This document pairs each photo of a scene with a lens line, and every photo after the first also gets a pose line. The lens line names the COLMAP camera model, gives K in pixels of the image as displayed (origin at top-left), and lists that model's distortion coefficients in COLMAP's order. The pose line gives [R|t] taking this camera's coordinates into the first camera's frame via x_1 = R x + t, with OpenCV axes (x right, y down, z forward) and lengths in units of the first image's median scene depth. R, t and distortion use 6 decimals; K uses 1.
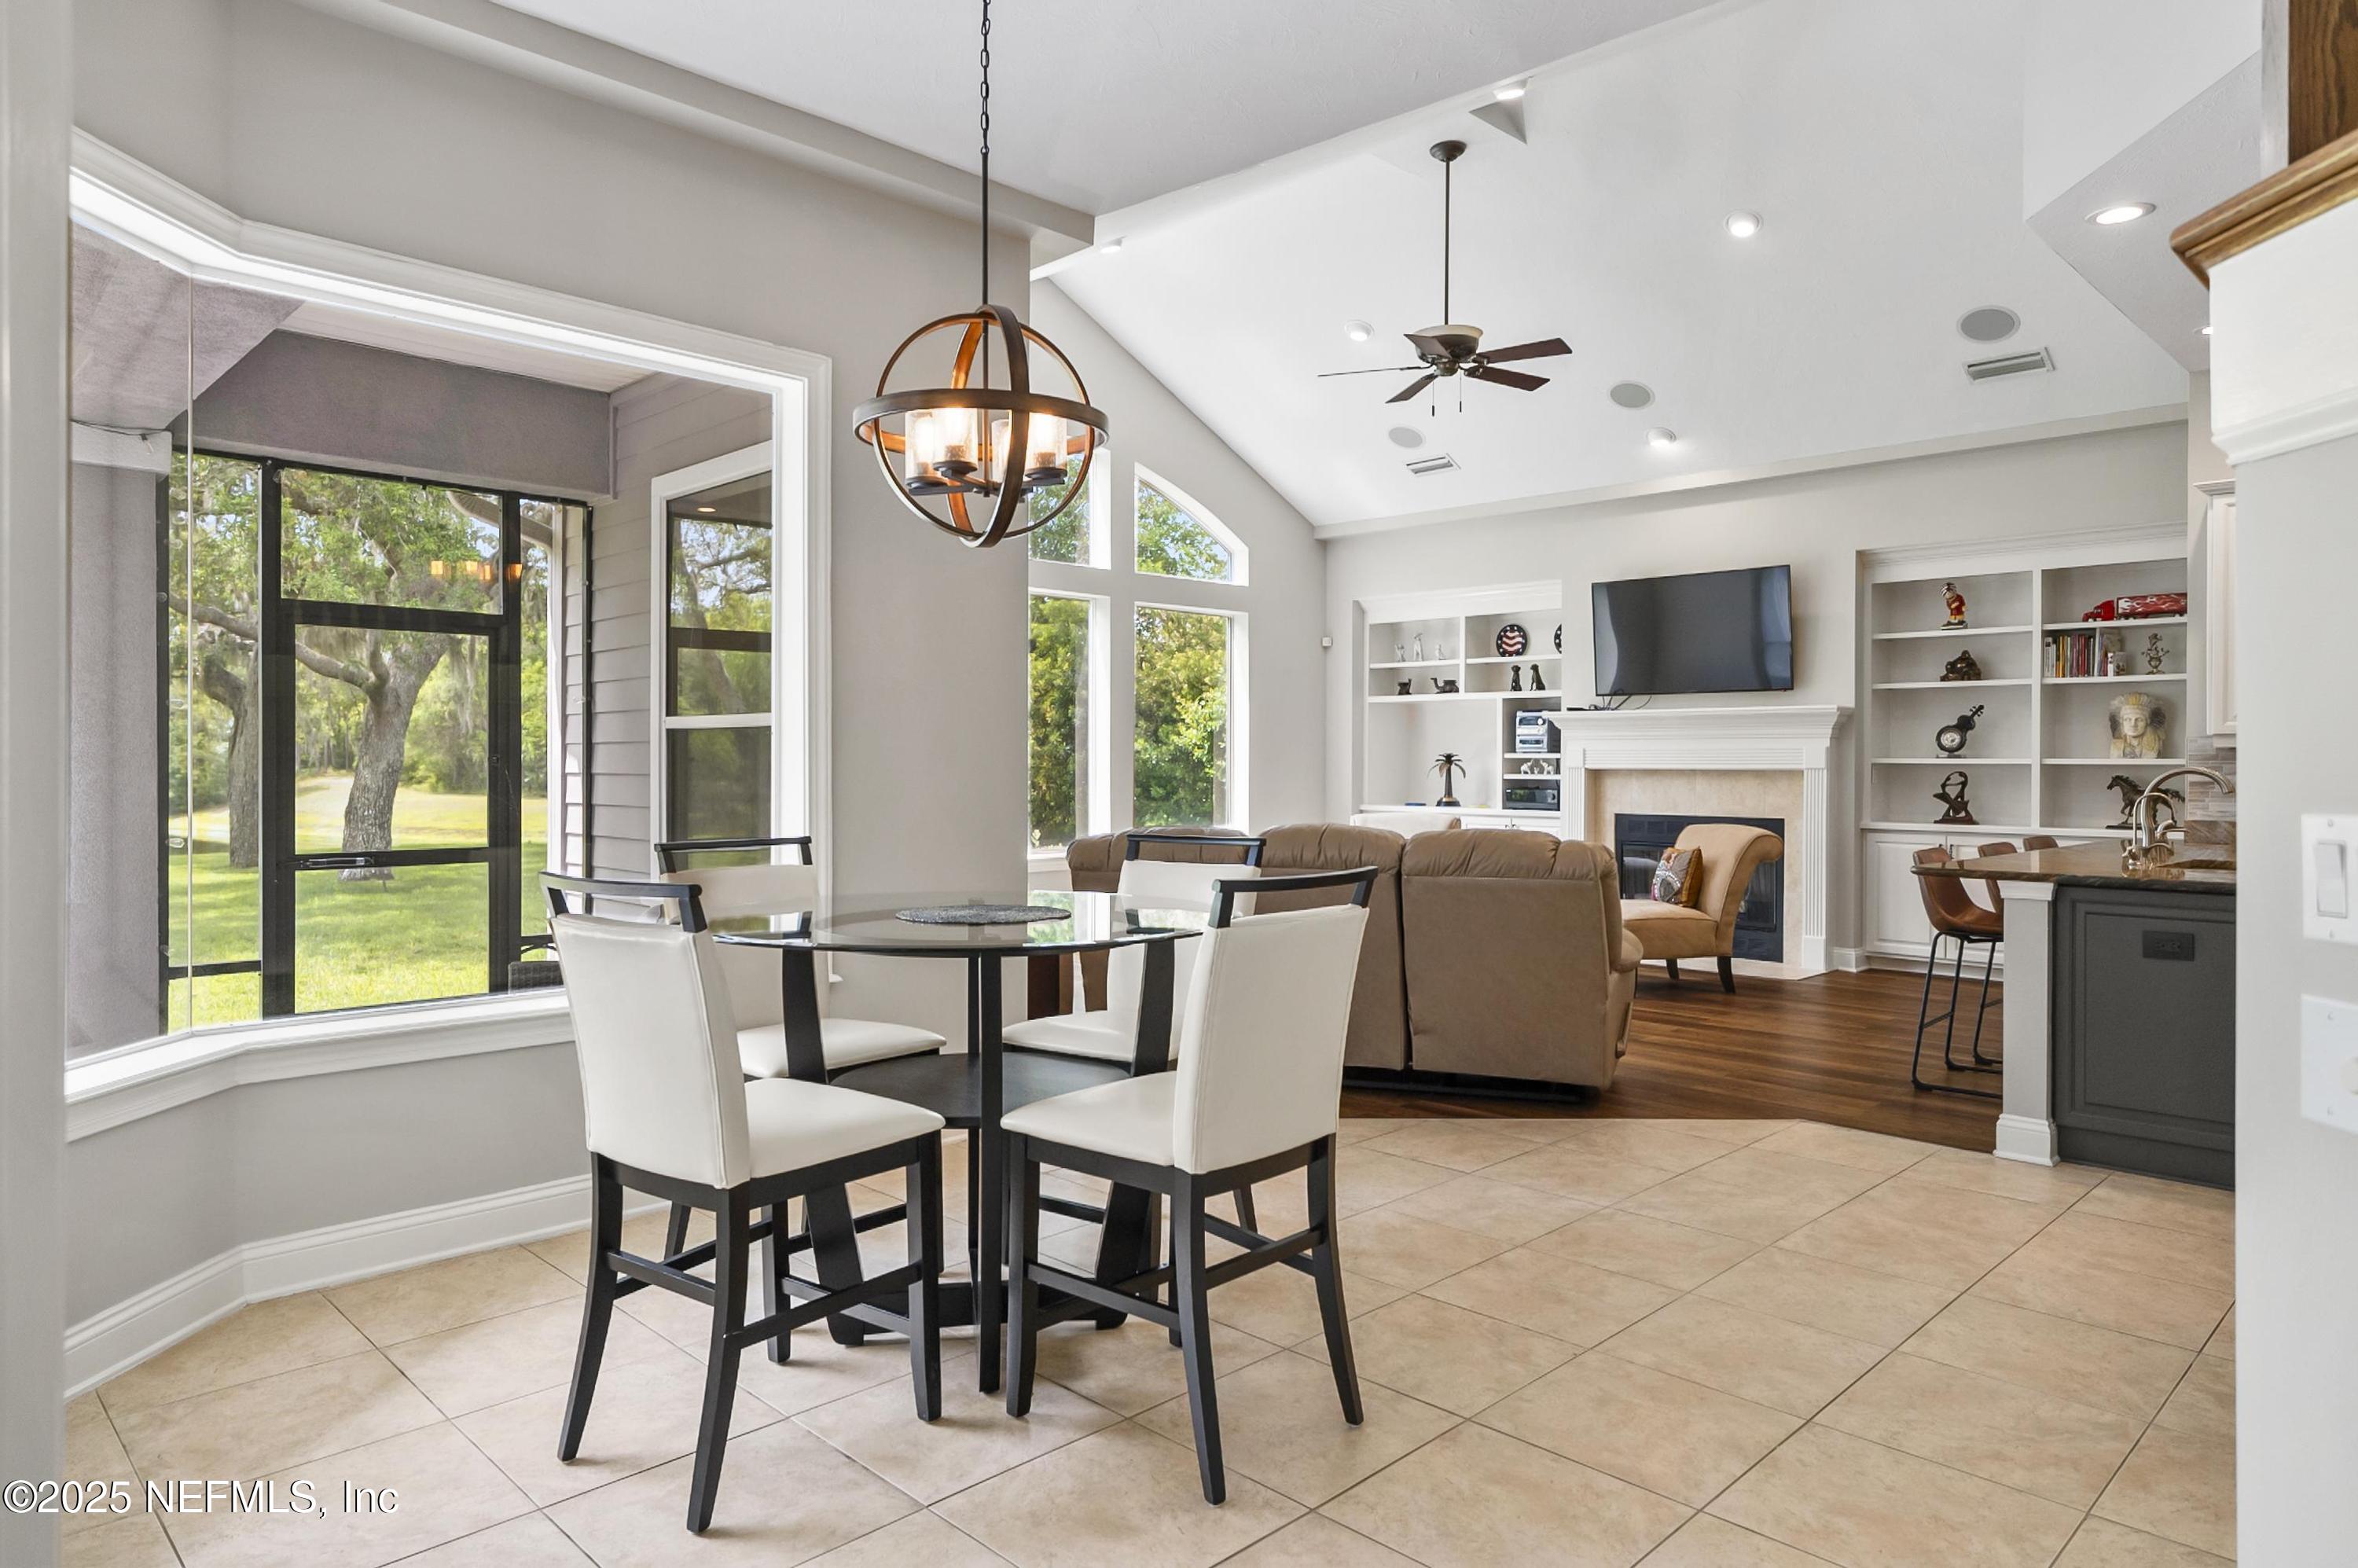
lens RADIAL K [[1408.2, 0, 1190.0], [0, 1408.2, 768.4], [0, 0, 1]] dist [0.008830, 0.000527]
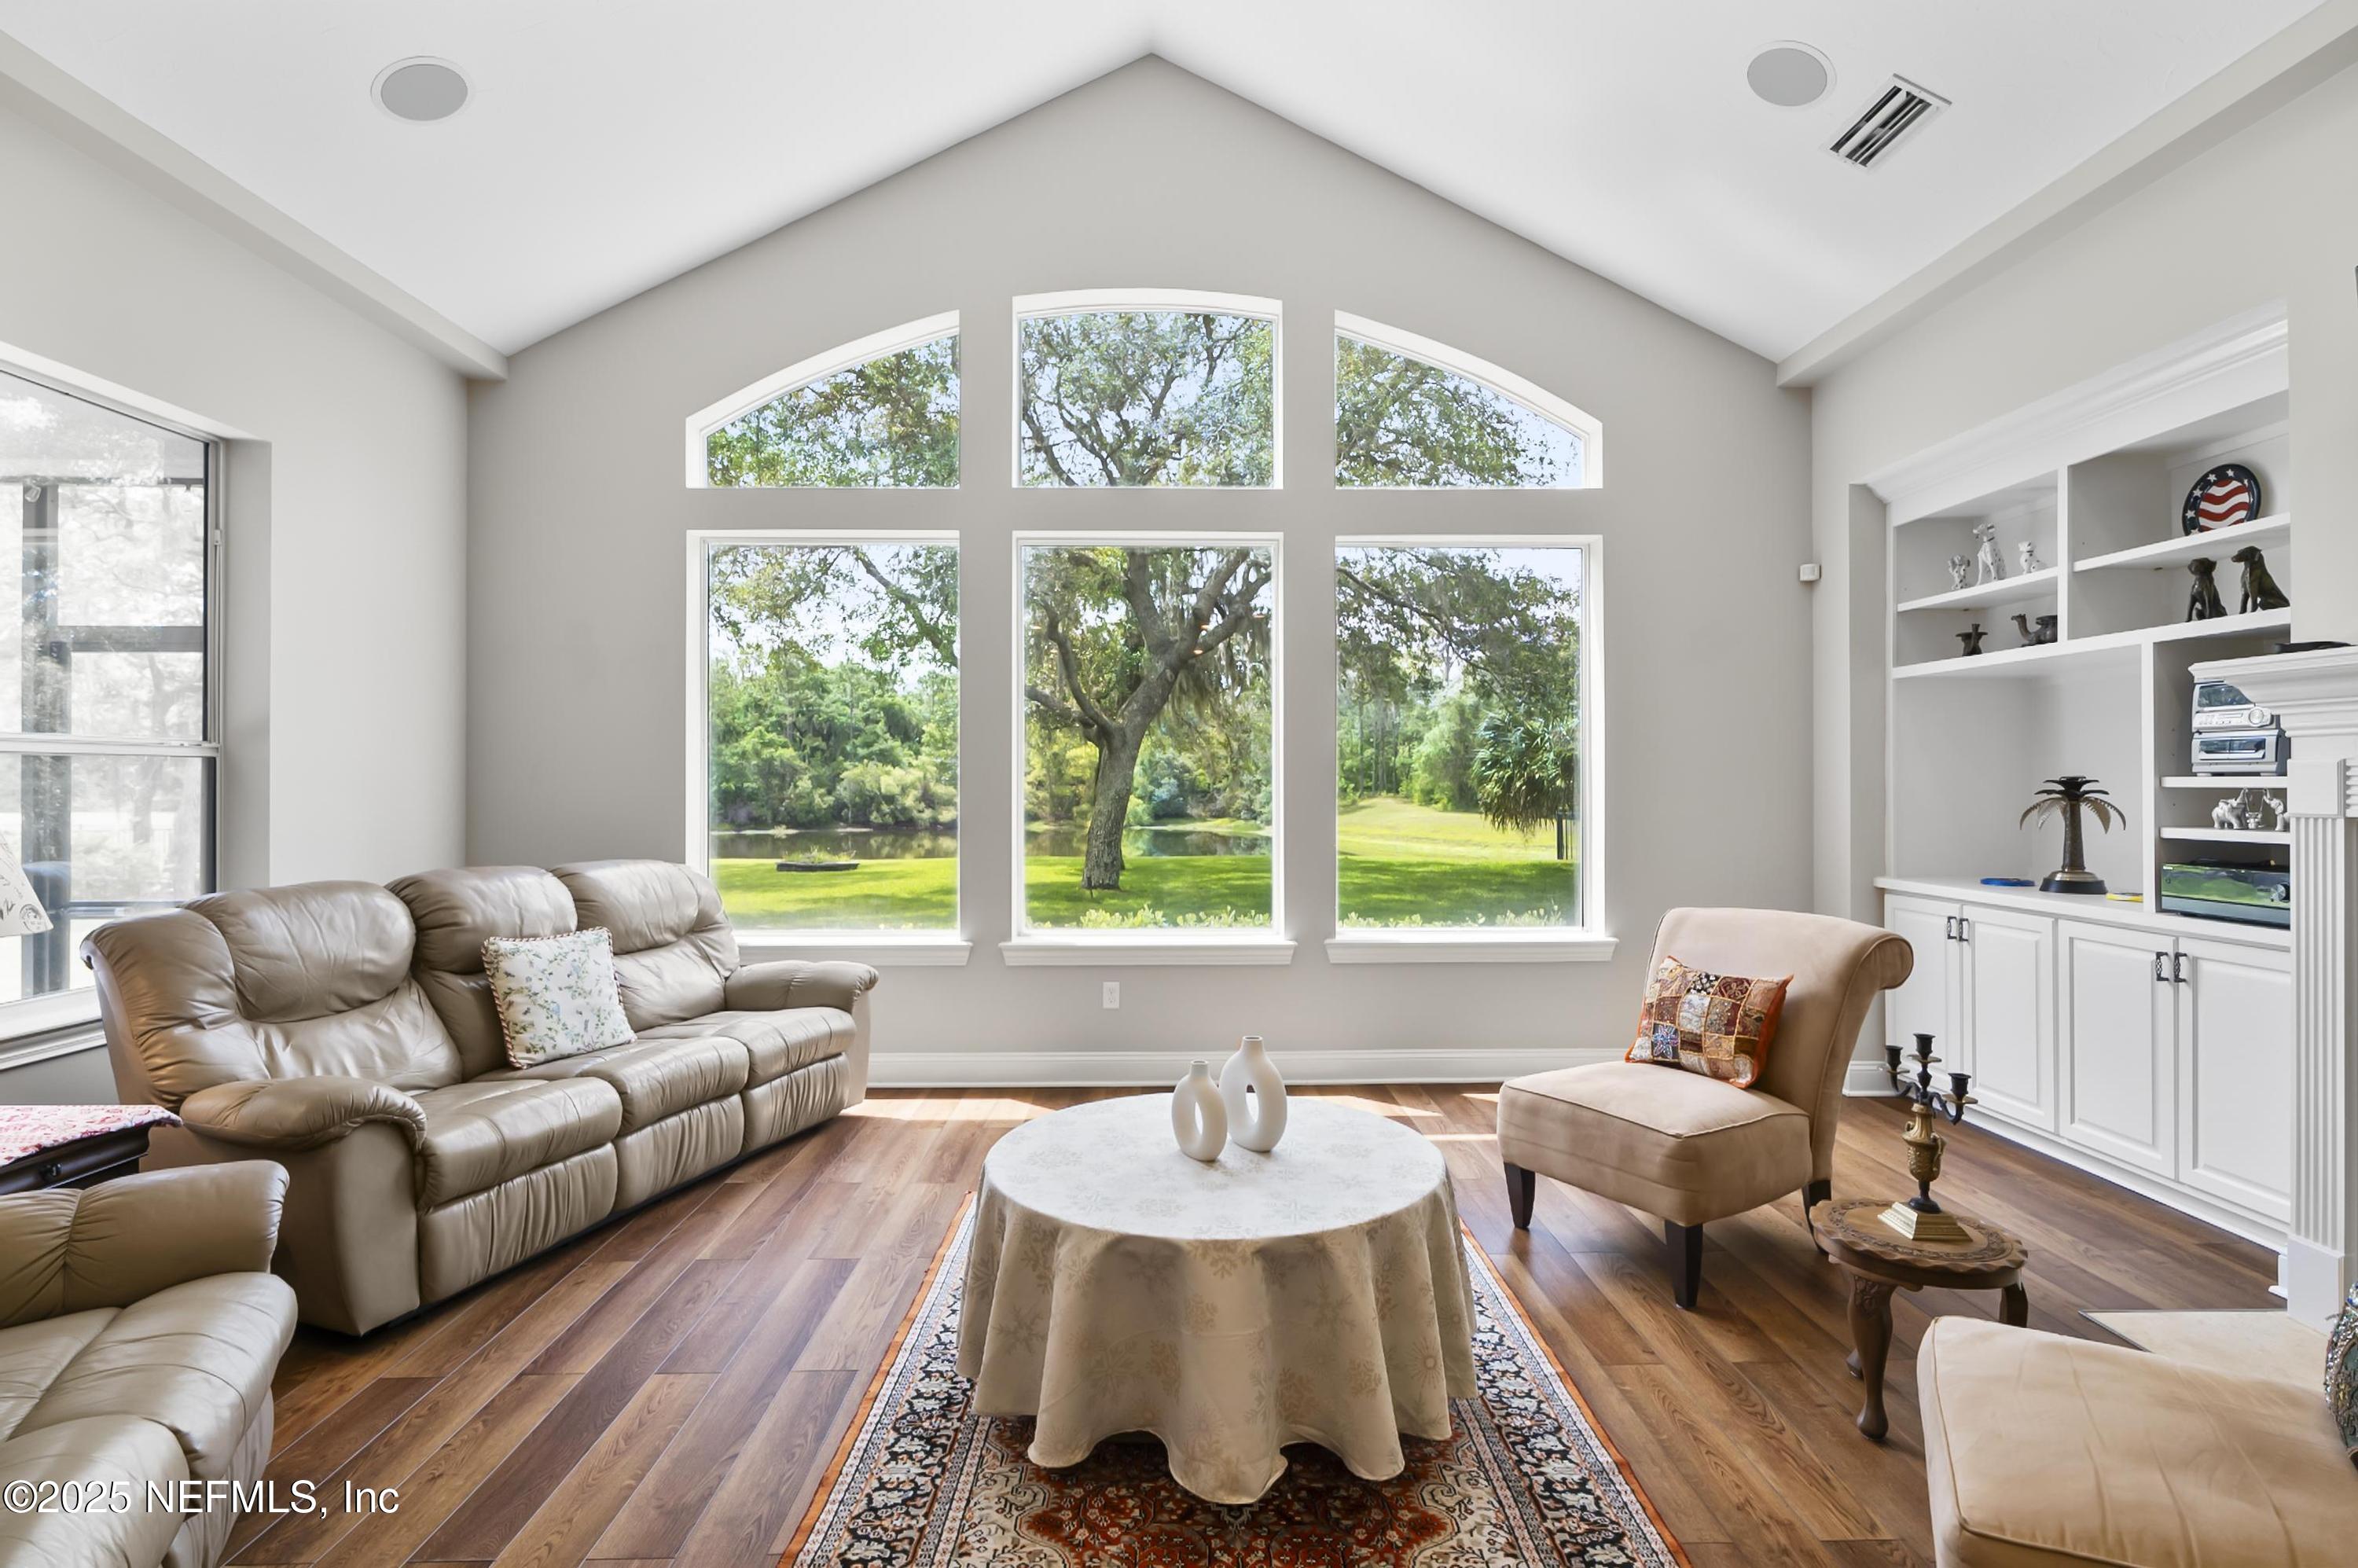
lens RADIAL K [[1155.4, 0, 1187.9], [0, 1155.4, 776.2], [0, 0, 1]] dist [0.005944, -0.000872]
pose [[0.728209, -0.008658, -0.685301, 0.260161], [-0.000652, 0.999911, -0.013325, -0.006150], [0.685355, 0.010150, 0.728138, 0.588235]]
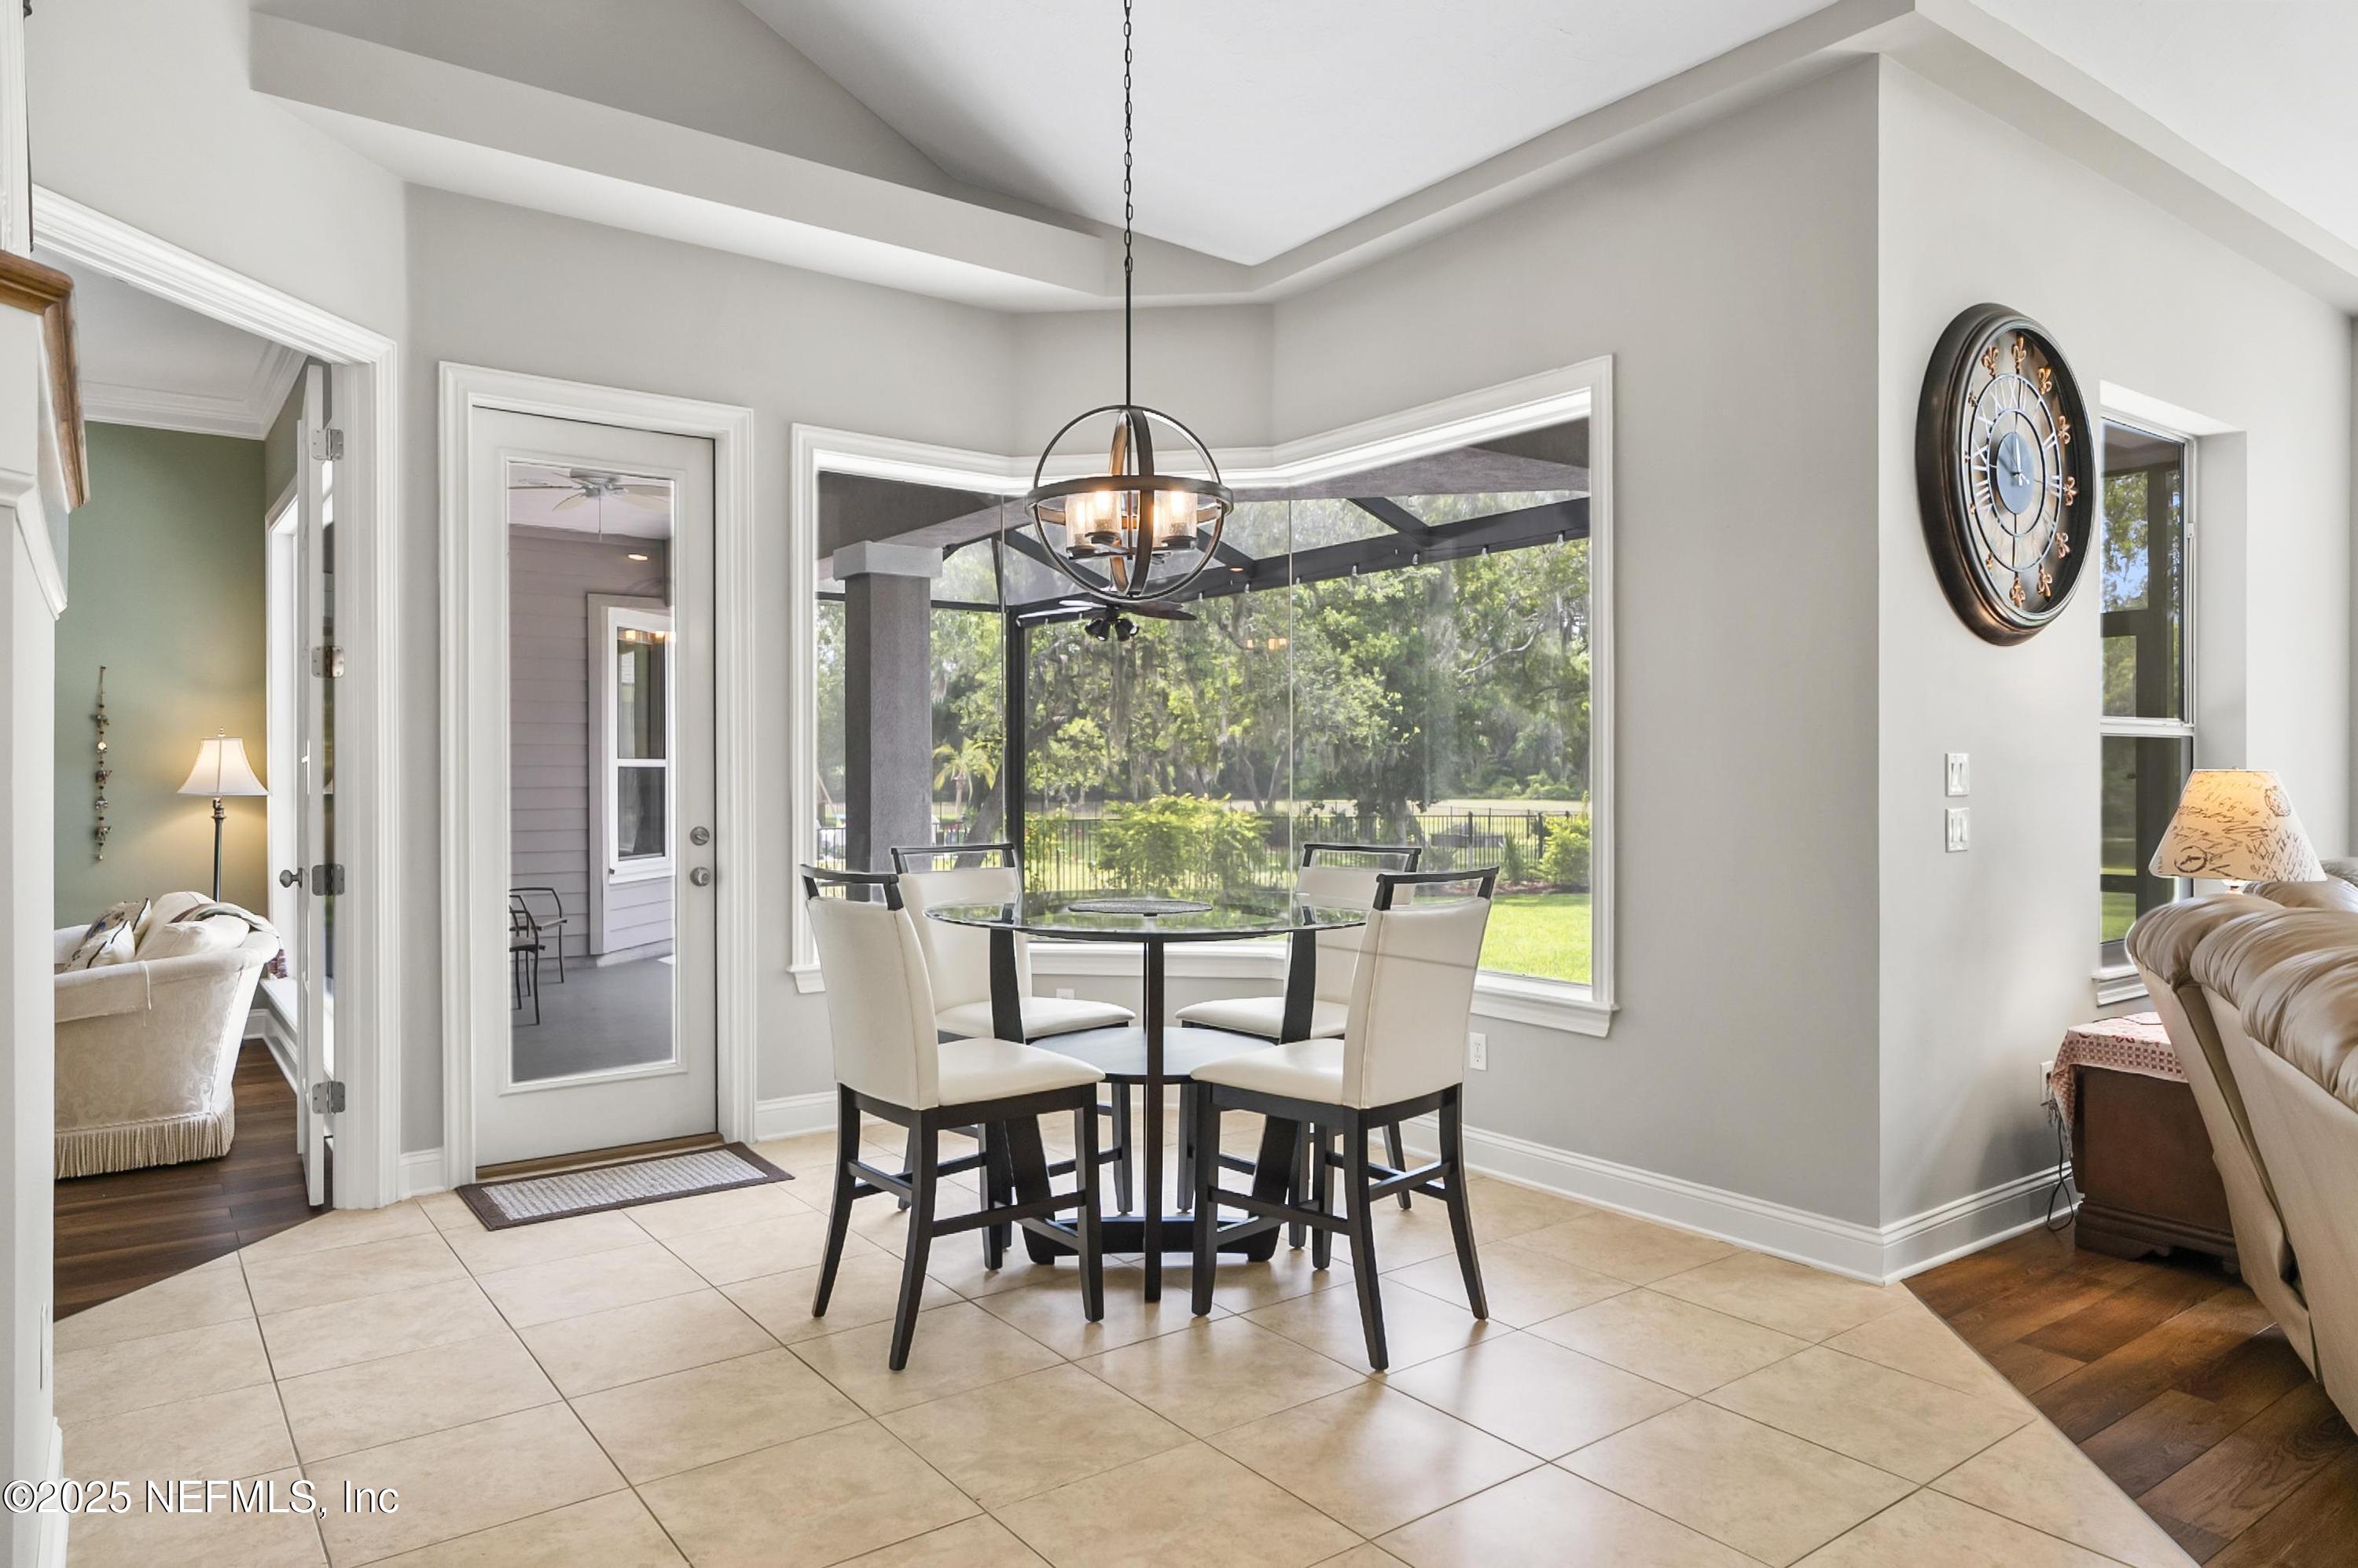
lens RADIAL K [[1450.6, 0, 1188.9], [0, 1450.6, 783.1], [0, 0, 1]] dist [-0.000458, 0.000603]
pose [[-0.141282, 0.001721, -0.989968, 0.318874], [-0.005959, 0.999979, 0.002589, -0.000816], [0.989951, 0.006265, -0.141268, 0.363001]]
